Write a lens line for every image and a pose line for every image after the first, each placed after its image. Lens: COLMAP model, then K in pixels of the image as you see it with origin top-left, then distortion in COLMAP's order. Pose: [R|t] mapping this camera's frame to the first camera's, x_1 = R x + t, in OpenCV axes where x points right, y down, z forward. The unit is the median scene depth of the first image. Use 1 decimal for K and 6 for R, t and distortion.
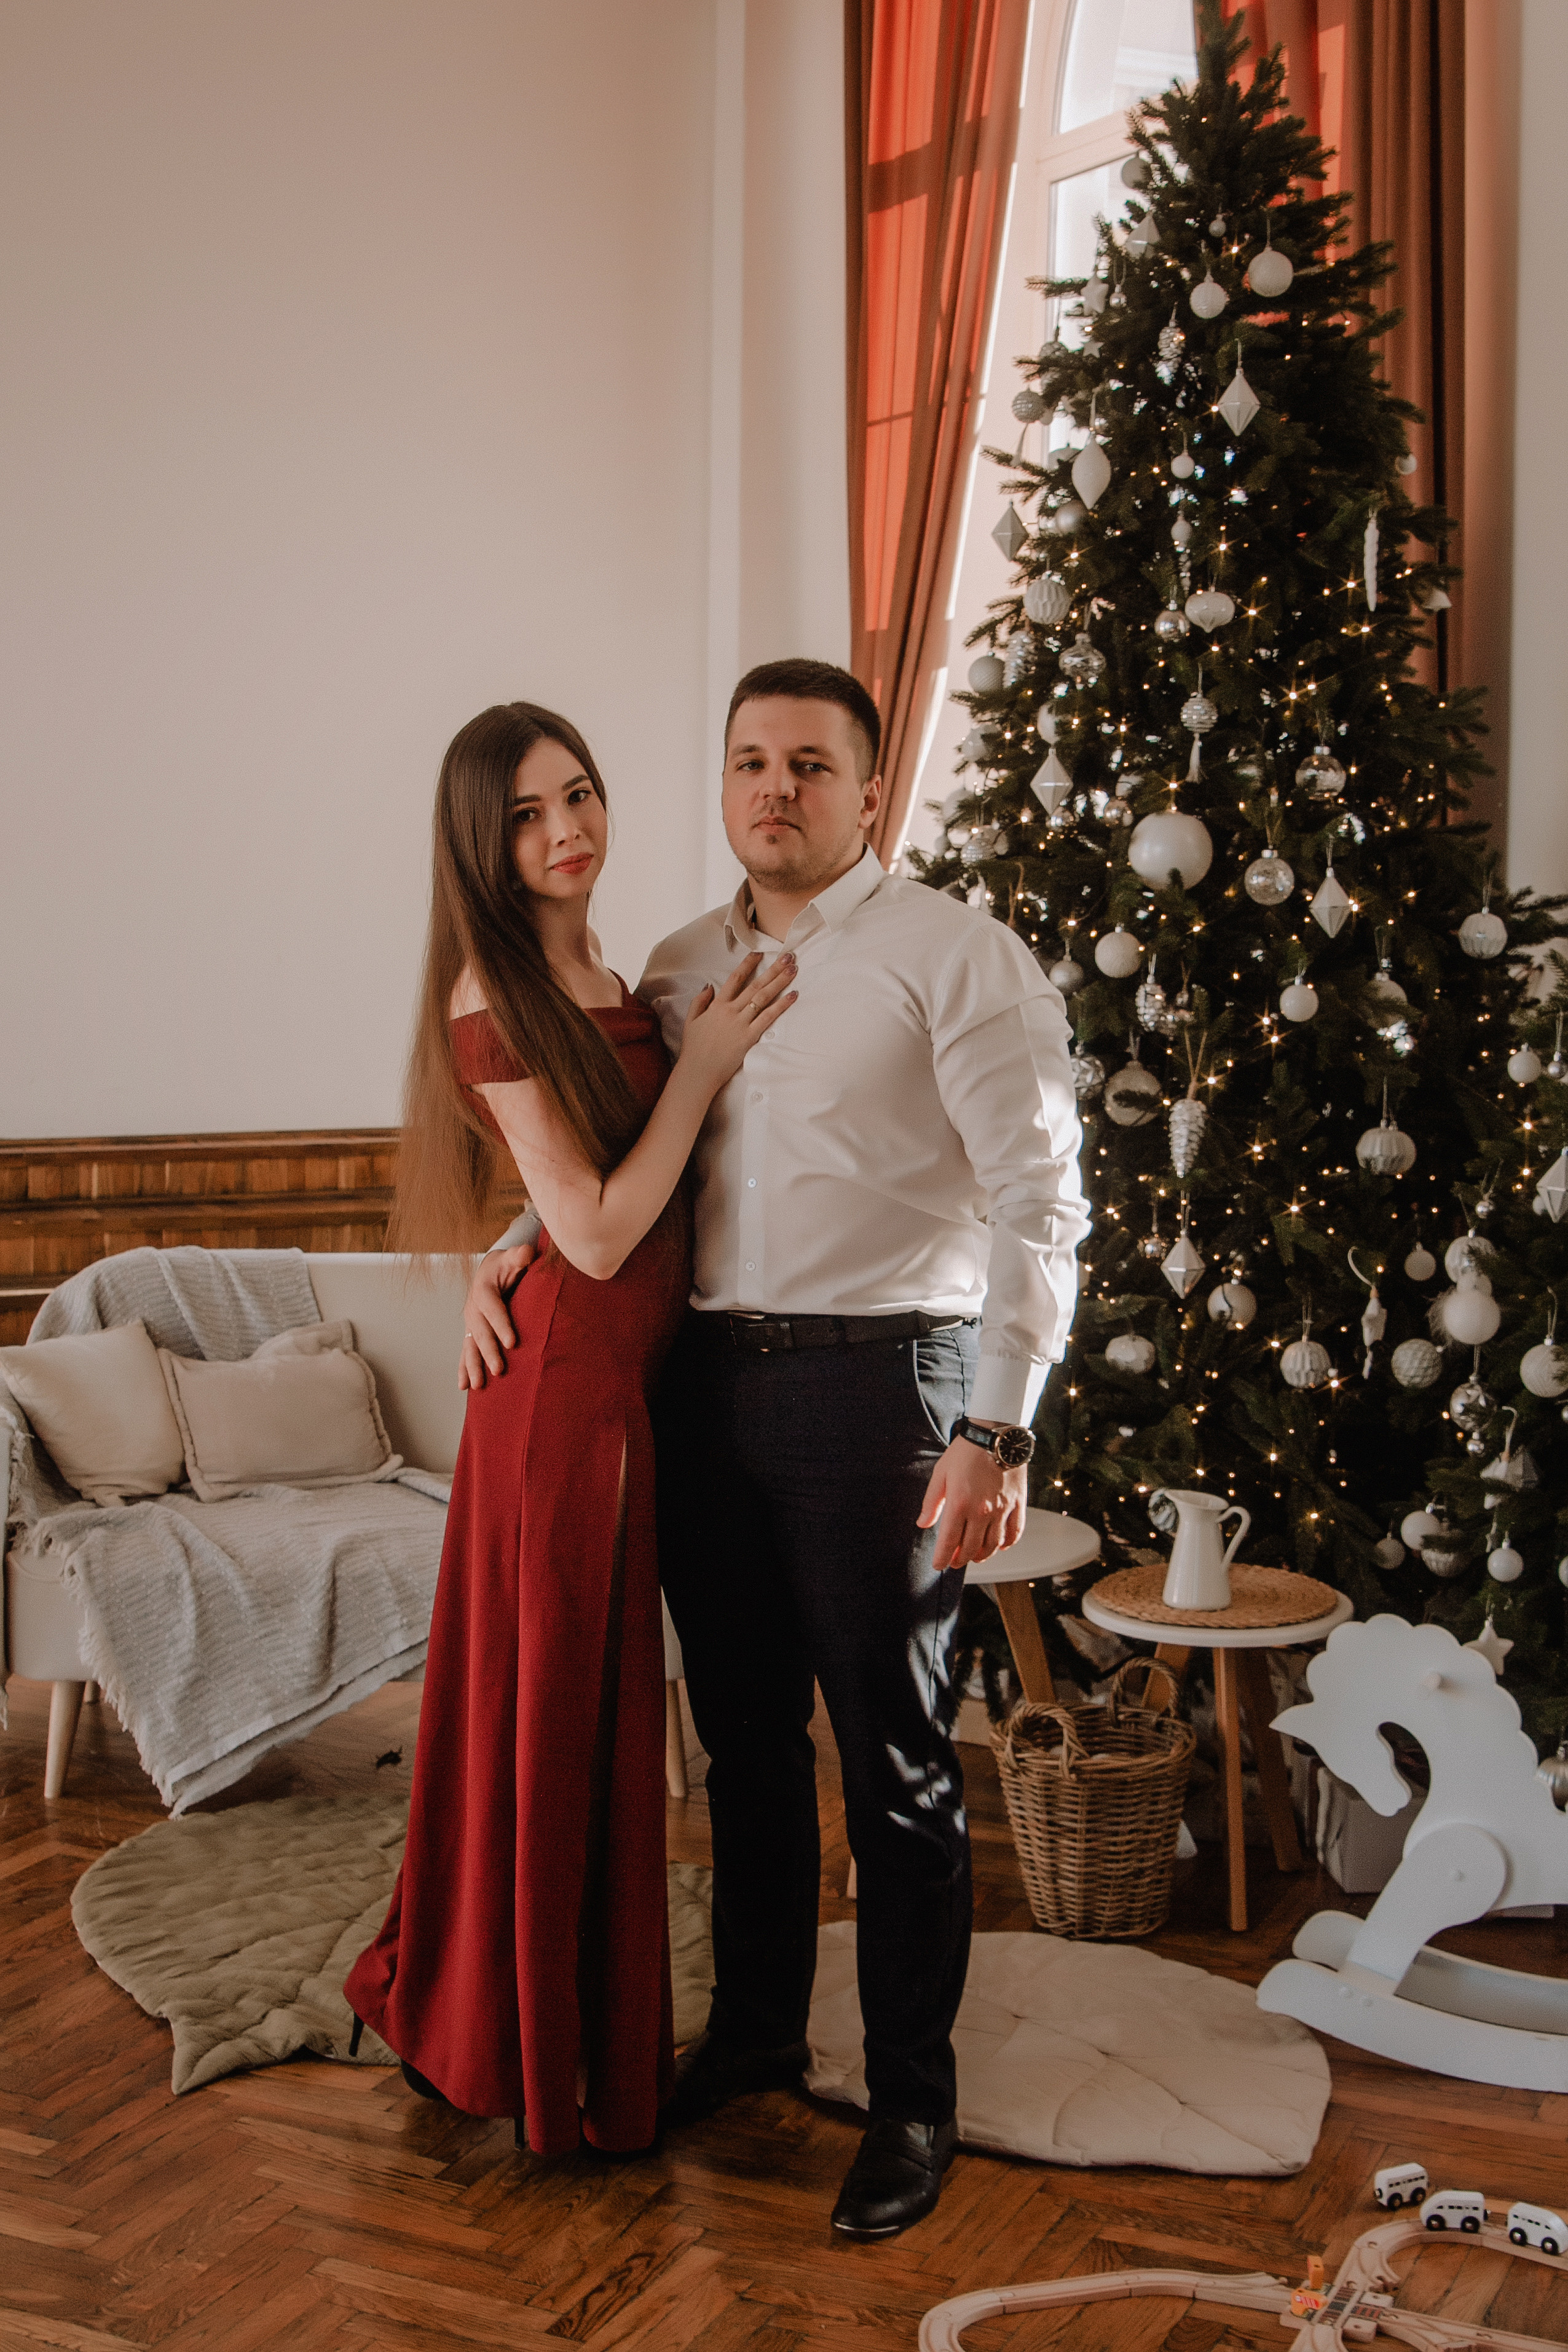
lens RADIAL K [[3090.3, 0, 793.2], [0, 3090.3, 1194.0], [0, 0, 1]] dist [-0.114481, 0.099768]
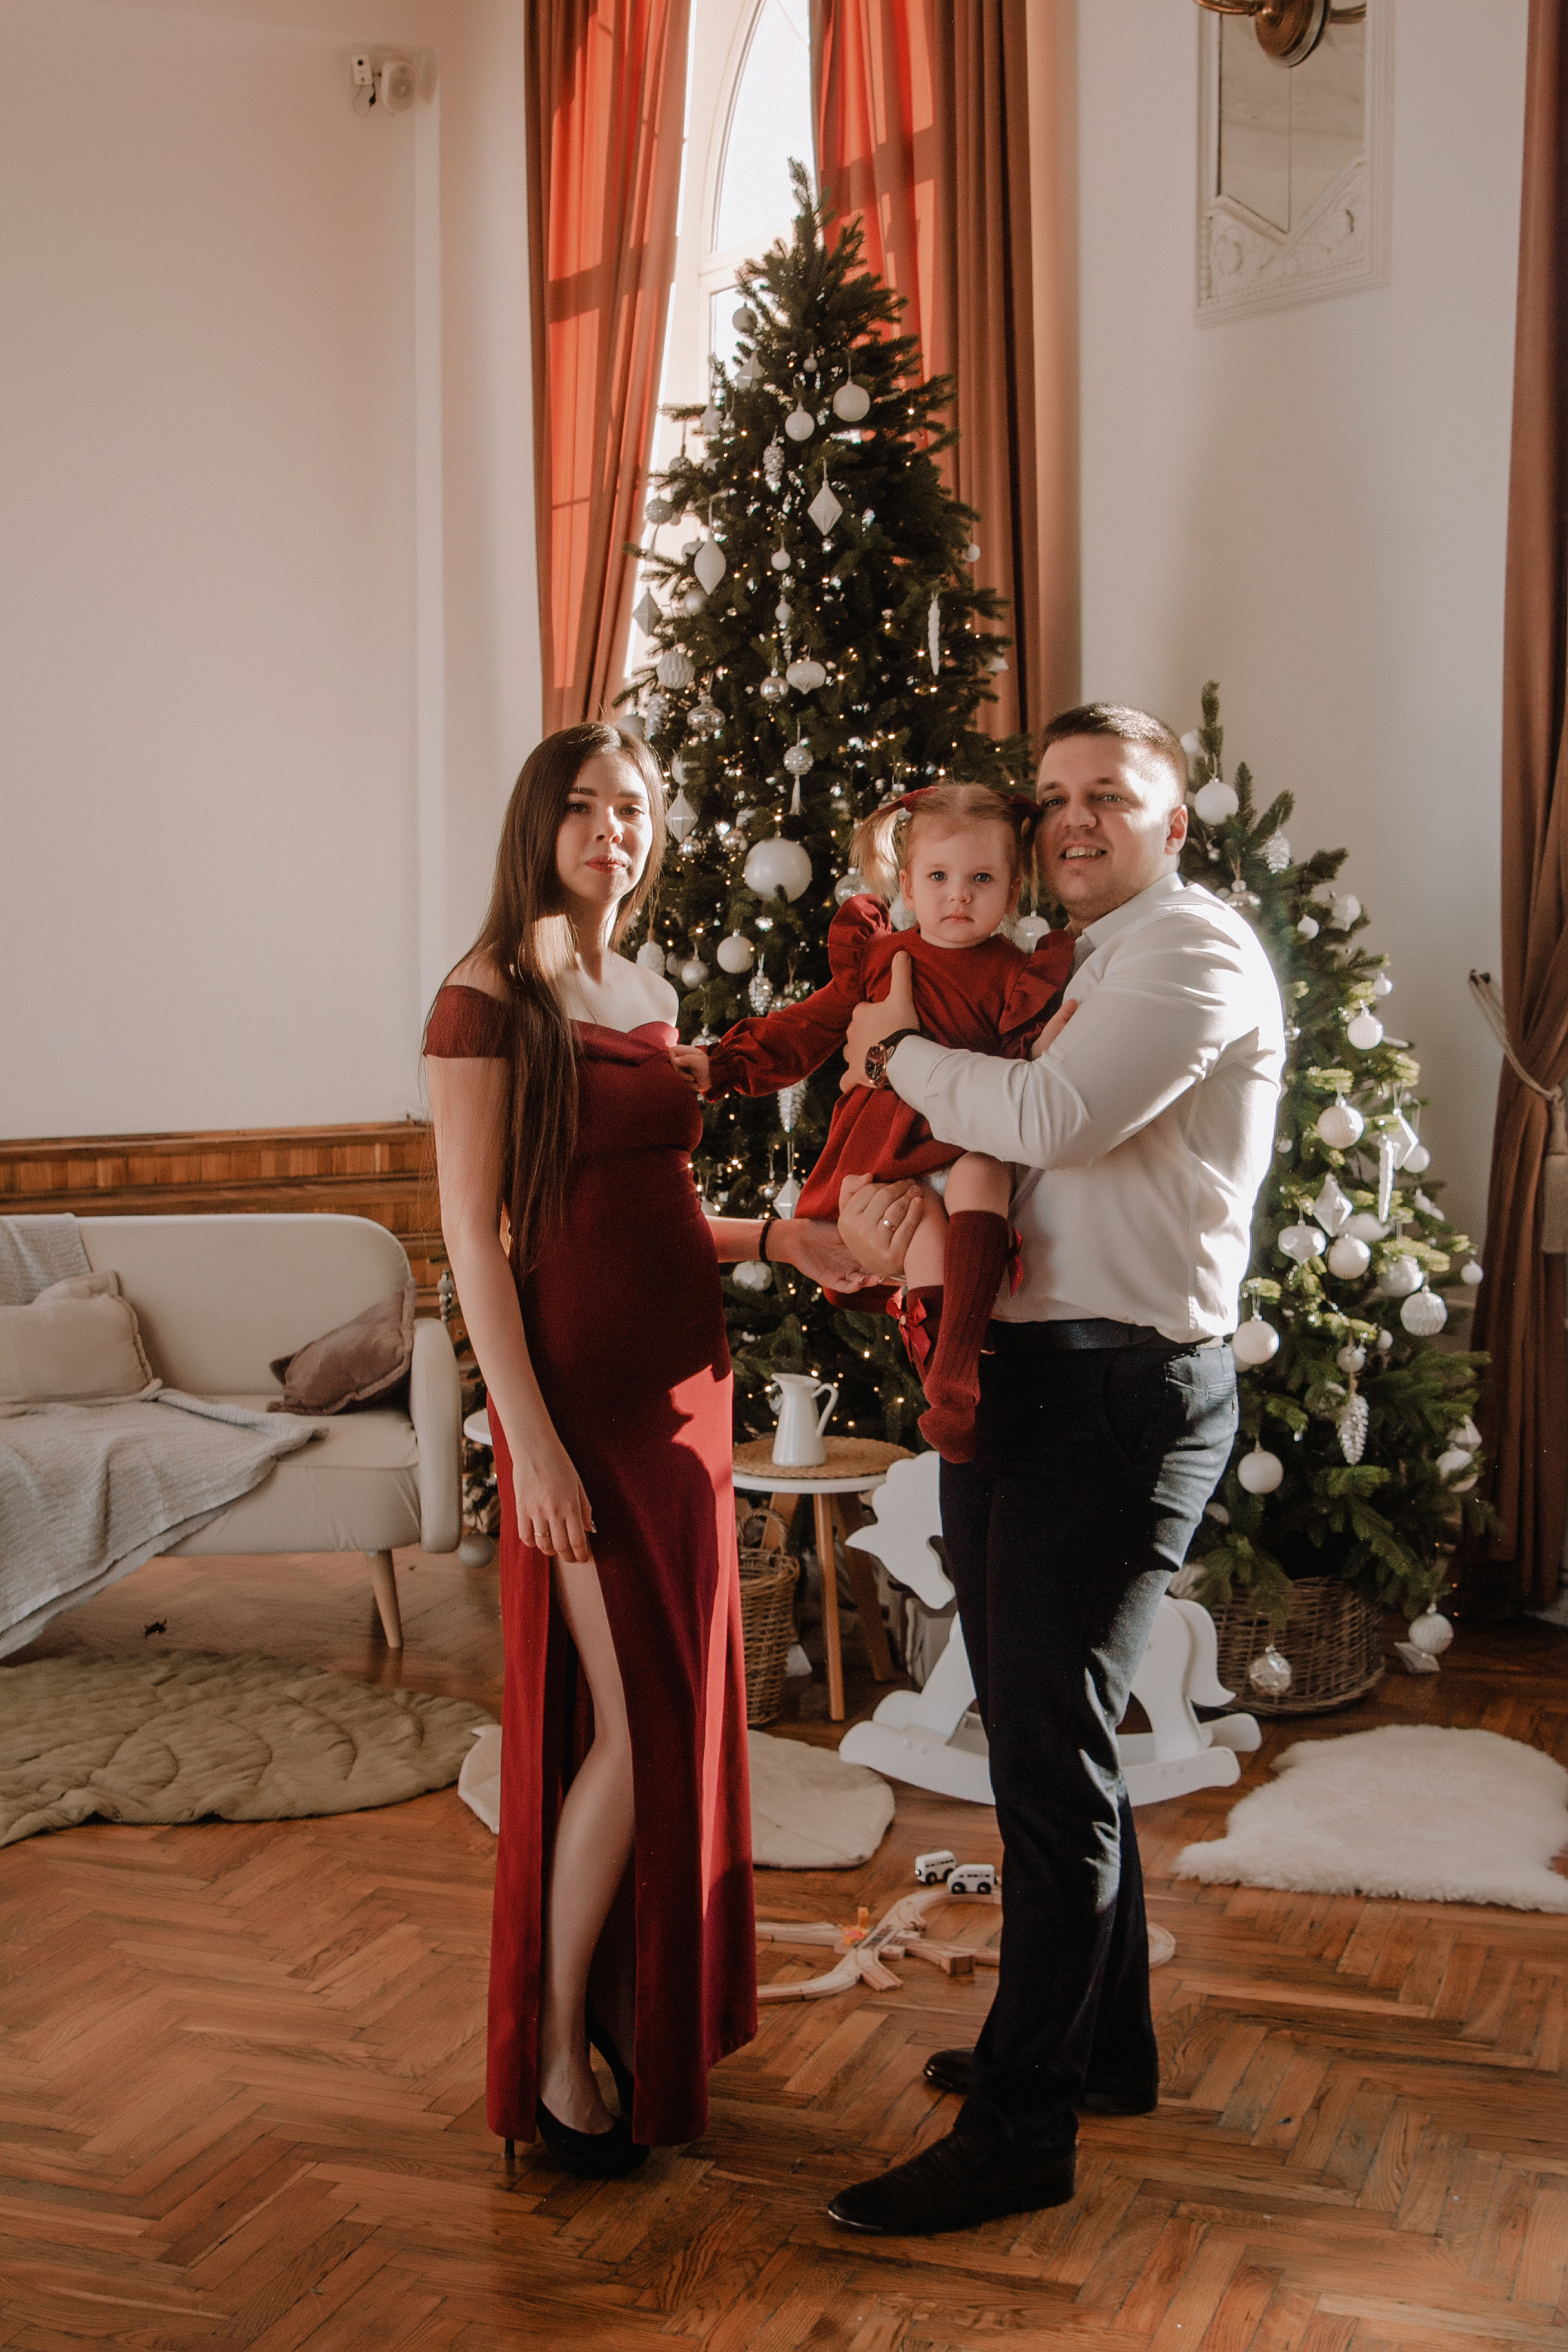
lens RADIAL K [[3042.1, 0, 793.6], [0, 3042.1, 1194.7], [0, 0, 1]] dist [-0.119532, 0.125553]
pose [[0.996268, -0.022513, 0.083326, 0.024918], [0.023416, 0.999677, -0.009874, 0.032051], [-0.083077, 0.011788, 0.996473, -0.221662]]
